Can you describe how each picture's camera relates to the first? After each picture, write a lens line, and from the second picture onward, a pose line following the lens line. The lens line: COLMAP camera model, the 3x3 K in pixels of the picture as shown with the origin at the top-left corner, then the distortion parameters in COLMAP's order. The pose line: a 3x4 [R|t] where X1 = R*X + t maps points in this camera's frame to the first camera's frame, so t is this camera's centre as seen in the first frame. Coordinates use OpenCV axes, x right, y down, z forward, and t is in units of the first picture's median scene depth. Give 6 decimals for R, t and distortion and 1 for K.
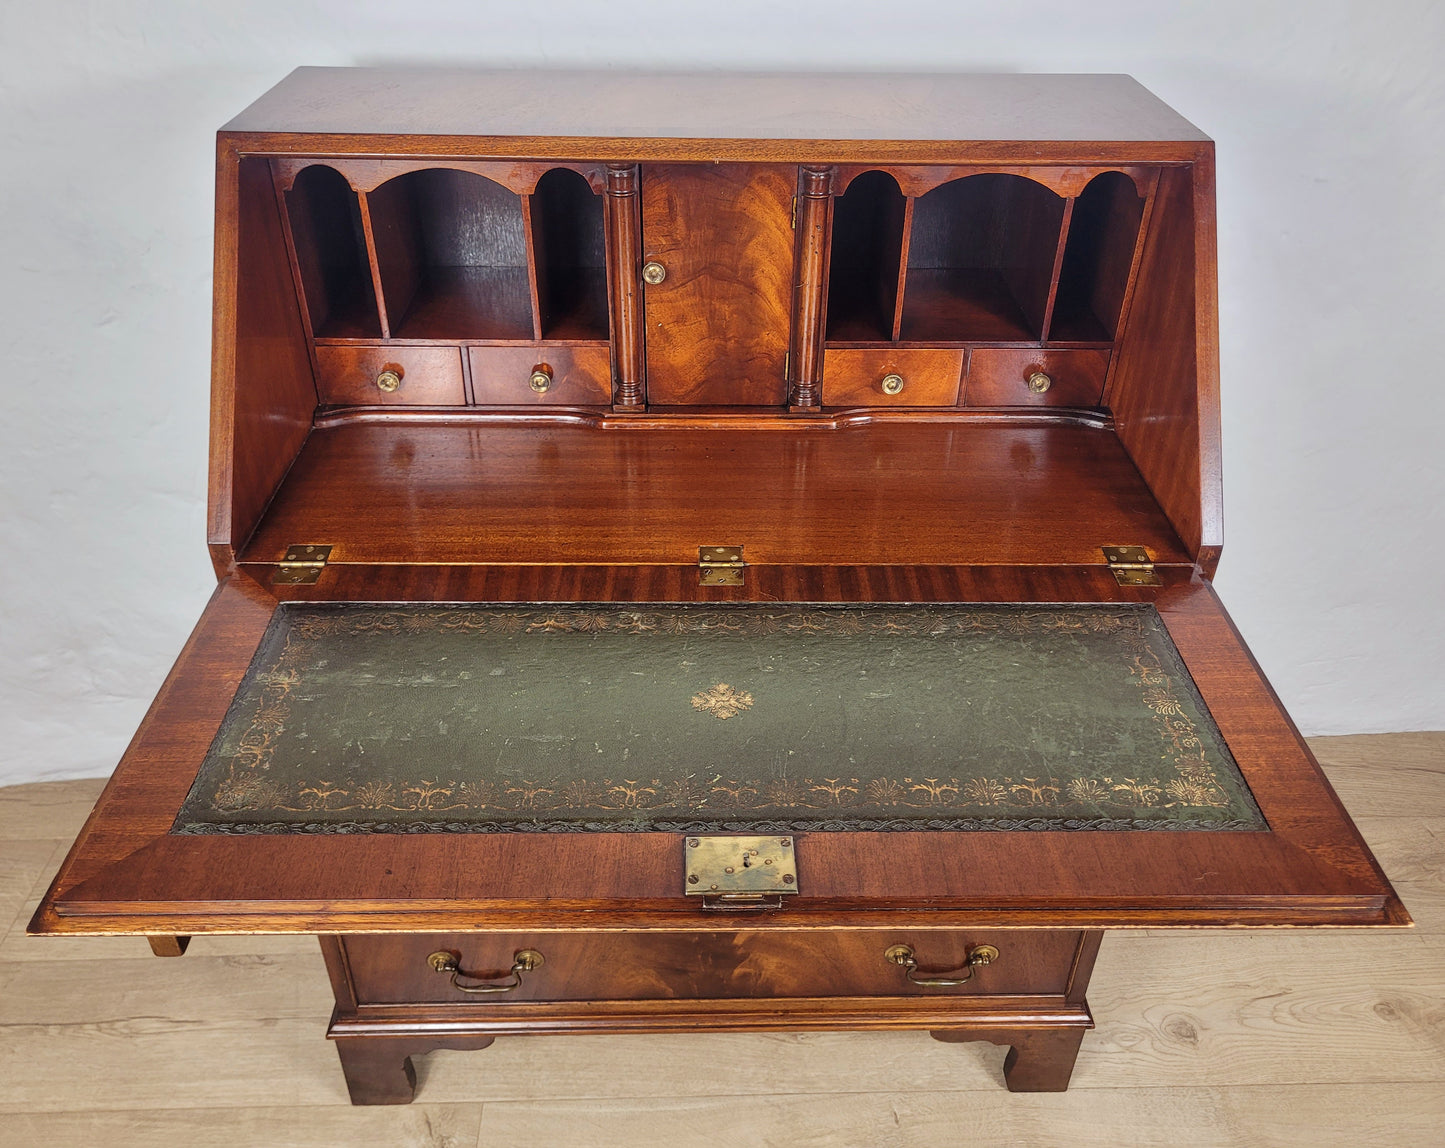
lens RADIAL K [[1171.8, 0, 721.0], [0, 1171.8, 560.6], [0, 0, 1]] dist [0.034657, -0.019545]
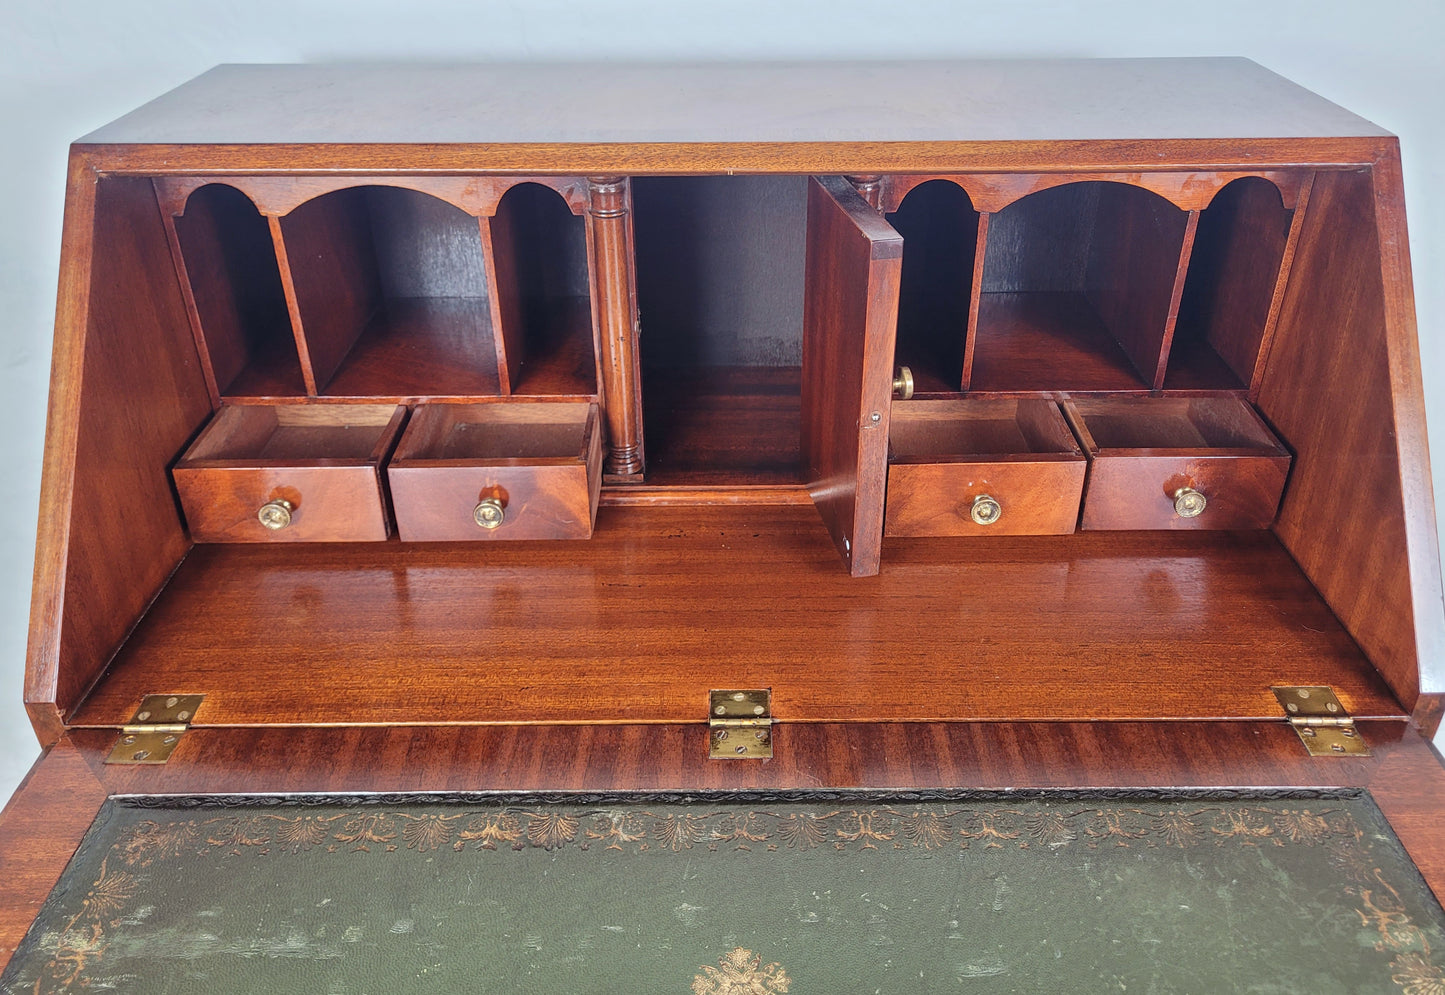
lens RADIAL K [[1148.0, 0, 726.3], [0, 1148.0, 436.6], [0, 0, 1]] dist [0.033894, -0.028935]
pose [[0.999719, -0.009255, -0.021821, 0.008134], [0.007256, 0.995916, -0.089989, -0.101191], [0.022564, 0.089806, 0.995704, 0.272905]]
